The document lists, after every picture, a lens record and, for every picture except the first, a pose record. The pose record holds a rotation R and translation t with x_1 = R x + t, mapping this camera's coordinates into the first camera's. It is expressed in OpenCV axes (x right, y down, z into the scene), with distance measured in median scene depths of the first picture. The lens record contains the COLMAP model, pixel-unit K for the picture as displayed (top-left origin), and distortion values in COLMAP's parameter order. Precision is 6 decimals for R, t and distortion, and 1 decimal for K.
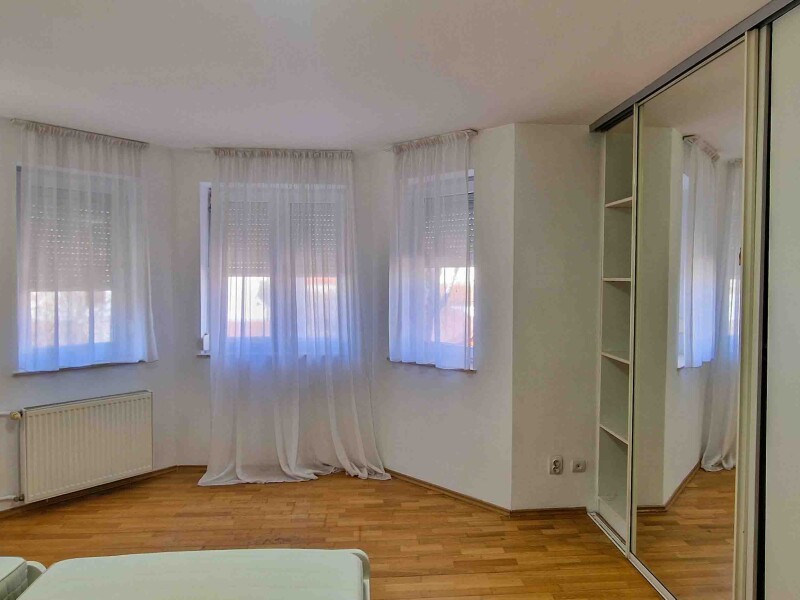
lens RADIAL K [[529.6, 0, 397.1], [0, 529.6, 281.4], [0, 0, 1]] dist [-0.008931, 0.000106]
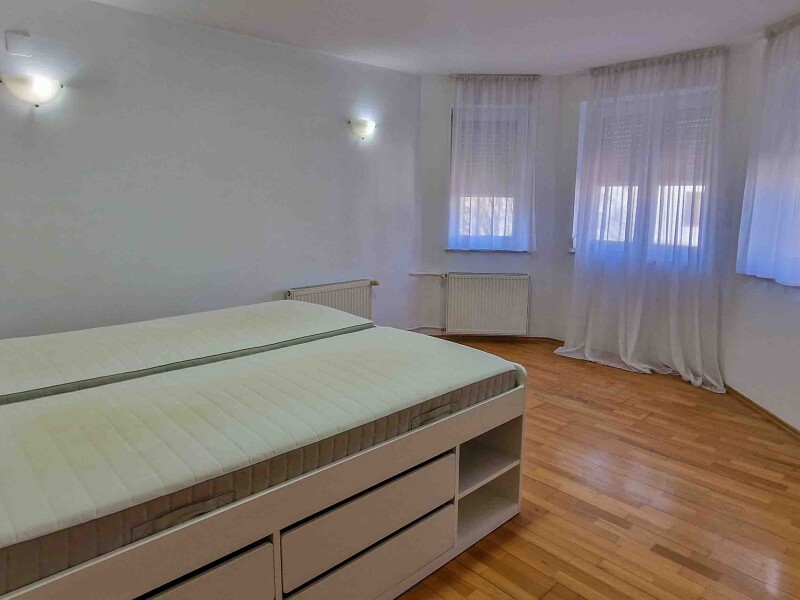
lens RADIAL K [[529.6, 0, 415.4], [0, 529.6, 281.0], [0, 0, 1]] dist [-0.008931, 0.000106]
pose [[0.635916, 0.123471, -0.761817, 0.342199], [-0.019072, 0.989332, 0.144426, 0.039808], [0.771522, -0.077313, 0.631487, -0.033700]]
